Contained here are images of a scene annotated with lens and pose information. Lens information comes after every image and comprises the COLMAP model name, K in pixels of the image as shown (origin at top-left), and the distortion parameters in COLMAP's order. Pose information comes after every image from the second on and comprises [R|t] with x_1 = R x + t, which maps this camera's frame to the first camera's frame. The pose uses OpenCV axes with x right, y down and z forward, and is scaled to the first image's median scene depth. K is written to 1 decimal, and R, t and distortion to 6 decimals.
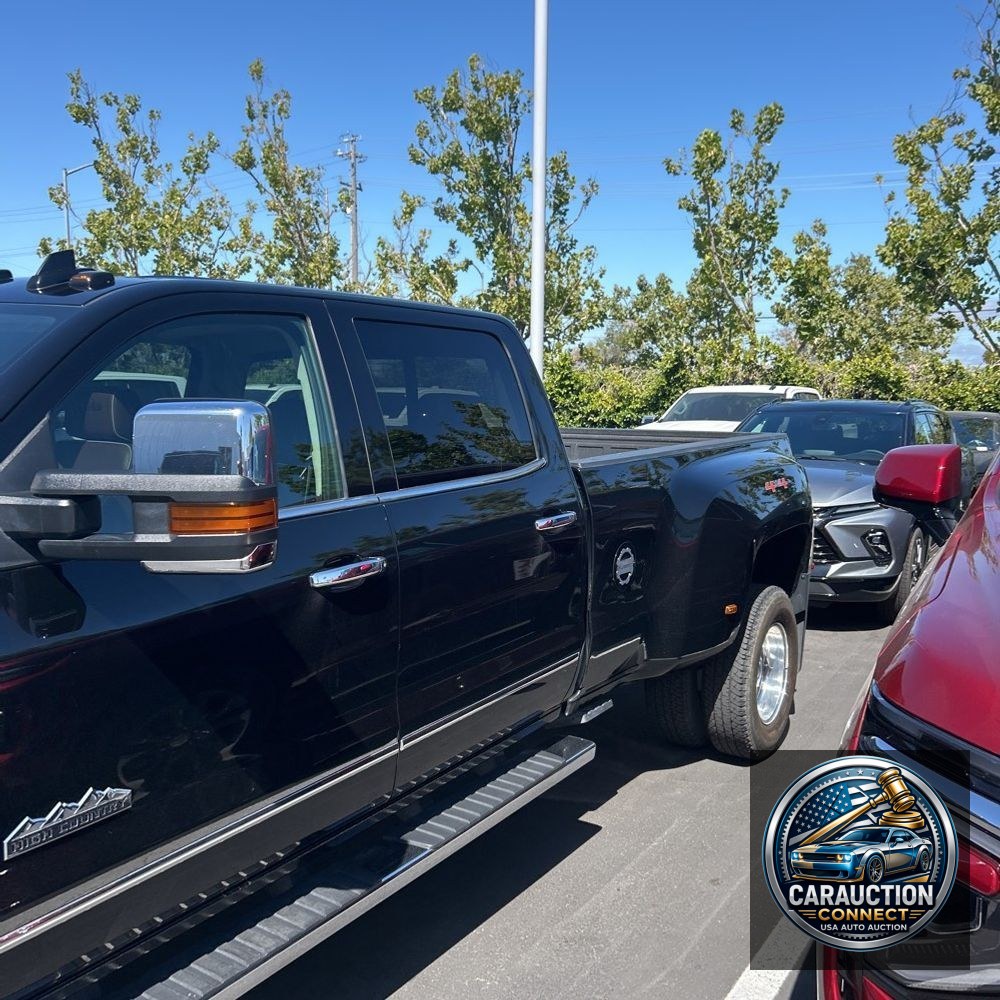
lens RADIAL K [[1019.6, 0, 497.9], [0, 1019.6, 506.7], [0, 0, 1]] dist [0.012581, 0.000000]
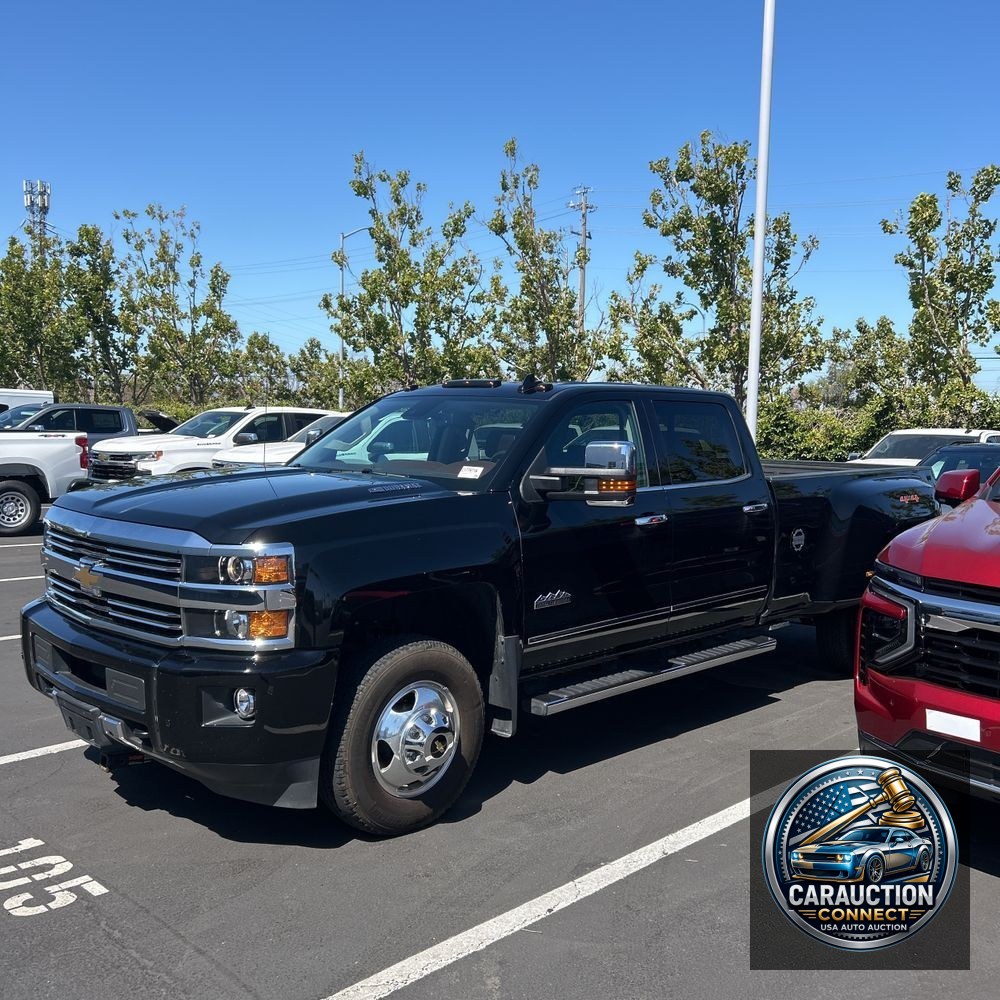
lens RADIAL K [[1019.6, 0, 492.1], [0, 1019.6, 497.8], [0, 0, 1]] dist [0.012581, 0.000000]
pose [[0.976852, 0.029317, -0.211897, -0.002062], [-0.038262, 0.998536, -0.038238, 0.011290], [0.210466, 0.045461, 0.976544, -0.118358]]
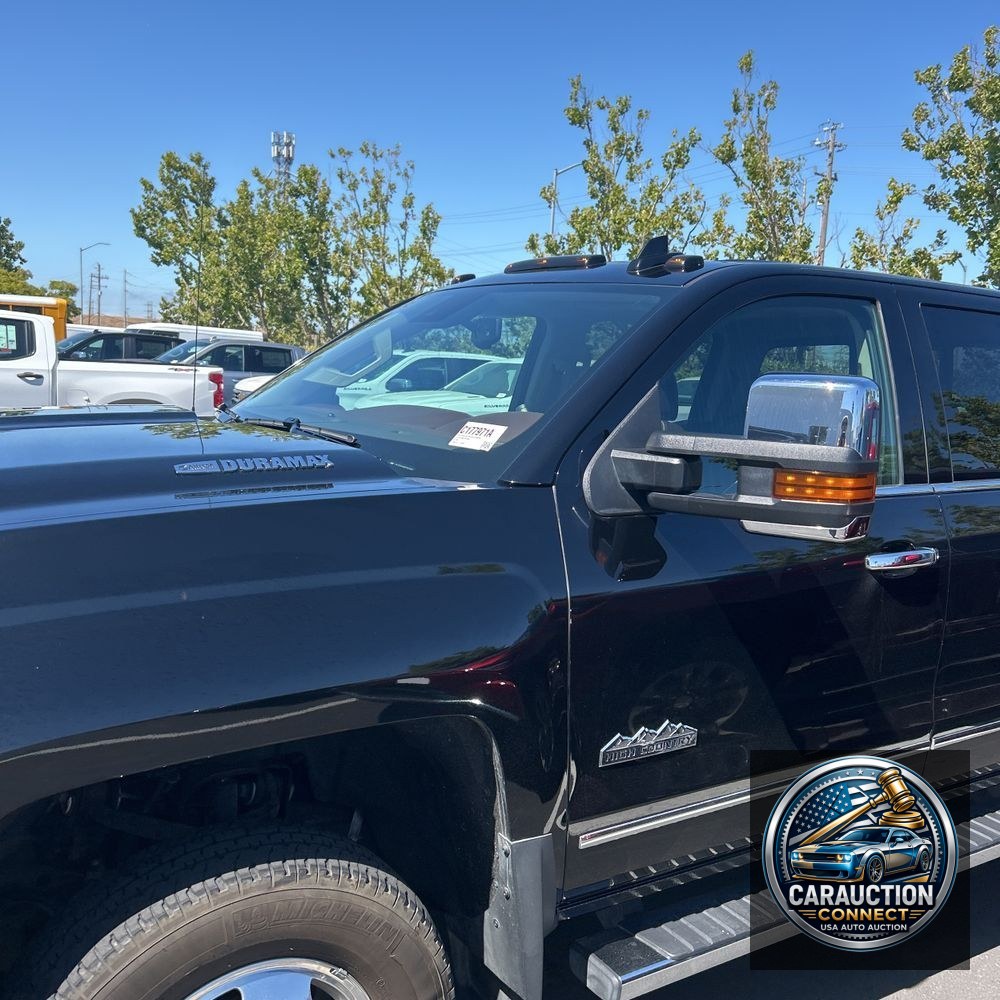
lens RADIAL K [[1019.6, 0, 496.8], [0, 1019.6, 504.9], [0, 0, 1]] dist [0.012581, 0.000000]
pose [[0.908829, 0.099035, -0.405244, -0.010867], [-0.097357, 0.994940, 0.024806, 0.002603], [0.405650, 0.016909, 0.913872, -0.006891]]
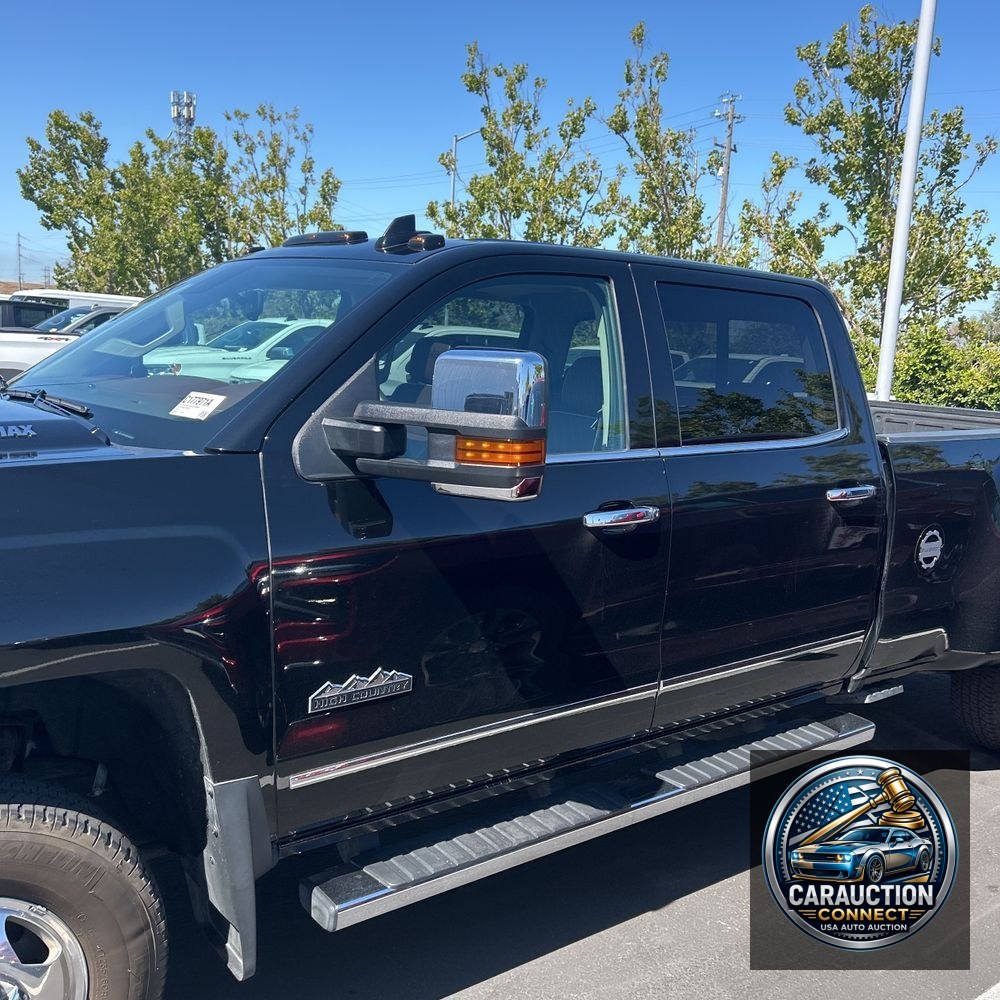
lens RADIAL K [[1019.6, 0, 502.4], [0, 1019.6, 498.6], [0, 0, 1]] dist [0.012581, 0.000000]
pose [[0.941871, 0.096666, -0.321769, 0.007944], [-0.088079, 0.995262, 0.041177, 0.001158], [0.324225, -0.010442, 0.945922, -0.006359]]
